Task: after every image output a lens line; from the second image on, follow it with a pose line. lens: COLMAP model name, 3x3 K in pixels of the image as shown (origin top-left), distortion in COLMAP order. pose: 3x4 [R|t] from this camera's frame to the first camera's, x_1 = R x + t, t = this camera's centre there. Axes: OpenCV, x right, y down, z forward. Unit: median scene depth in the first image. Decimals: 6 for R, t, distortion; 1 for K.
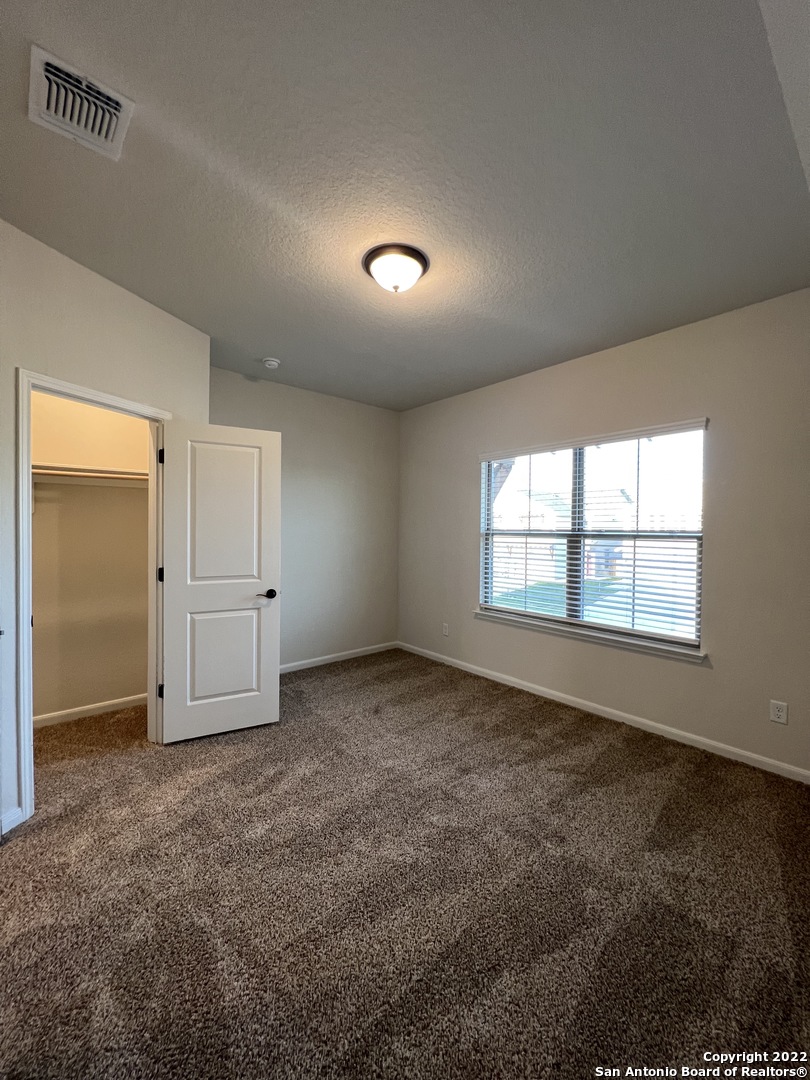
lens RADIAL K [[431.5, 0, 406.3], [0, 431.5, 535.3], [0, 0, 1]] dist [-0.001834, 0.000278]
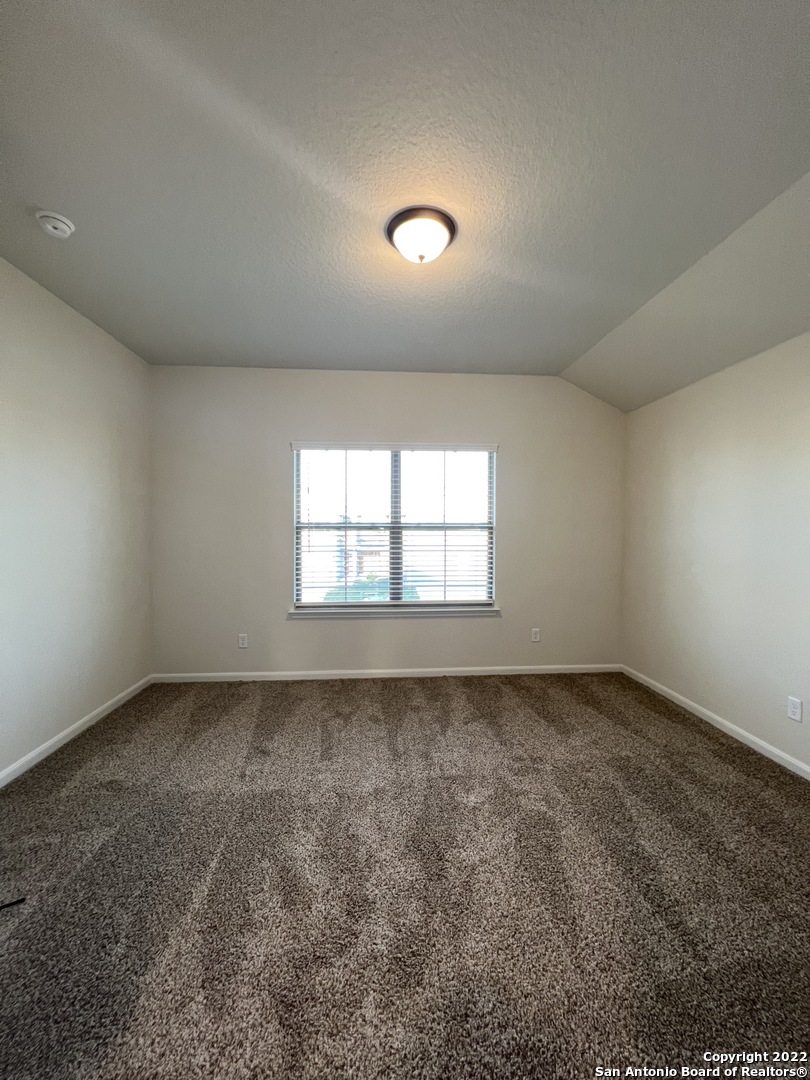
lens RADIAL K [[431.5, 0, 406.3], [0, 431.5, 535.3], [0, 0, 1]] dist [-0.001834, 0.000278]
pose [[0.598105, -0.022118, 0.801112, -0.543393], [0.015125, 0.999753, 0.016310, 0.002936], [-0.801275, 0.002361, 0.598292, 0.325249]]
